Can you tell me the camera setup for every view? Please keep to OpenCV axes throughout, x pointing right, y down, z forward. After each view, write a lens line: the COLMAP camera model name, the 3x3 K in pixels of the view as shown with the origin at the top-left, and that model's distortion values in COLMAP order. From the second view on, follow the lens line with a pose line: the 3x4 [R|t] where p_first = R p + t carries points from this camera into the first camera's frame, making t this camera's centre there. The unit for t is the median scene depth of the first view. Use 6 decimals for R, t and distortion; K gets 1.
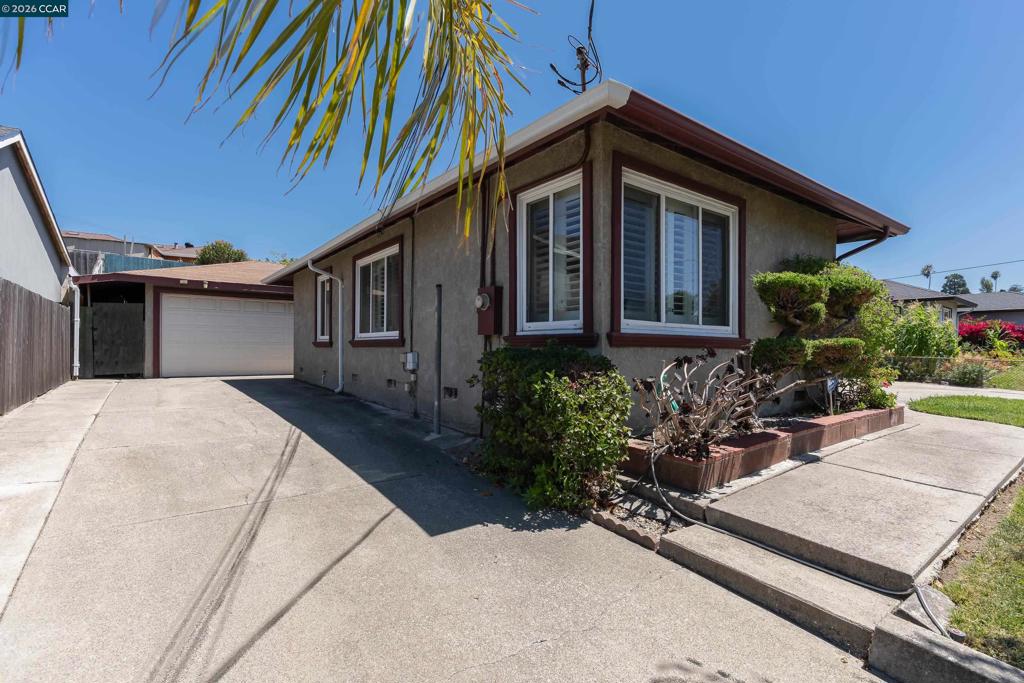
lens RADIAL K [[464.9, 0, 511.8], [0, 464.9, 328.1], [0, 0, 1]] dist [-0.000085, -0.000307]
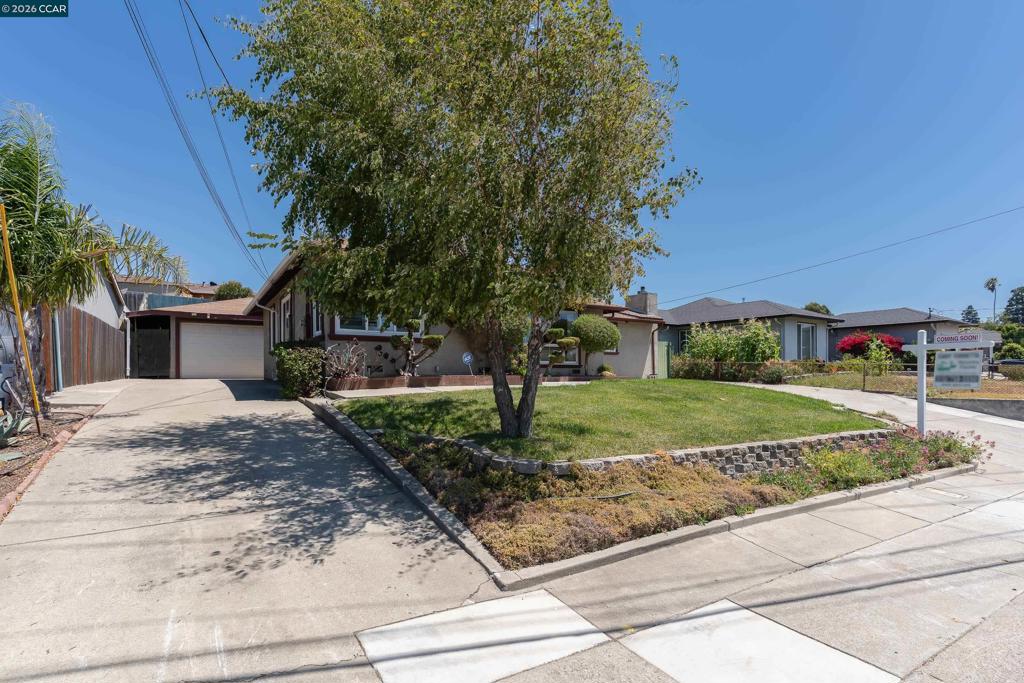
lens RADIAL K [[489.8, 0, 504.2], [0, 489.8, 347.9], [0, 0, 1]] dist [0.002006, 0.000809]
pose [[0.994833, -0.013348, -0.100644, 0.430964], [0.011848, 0.999810, -0.015488, 0.043391], [0.100832, 0.014216, 0.994802, -0.454140]]
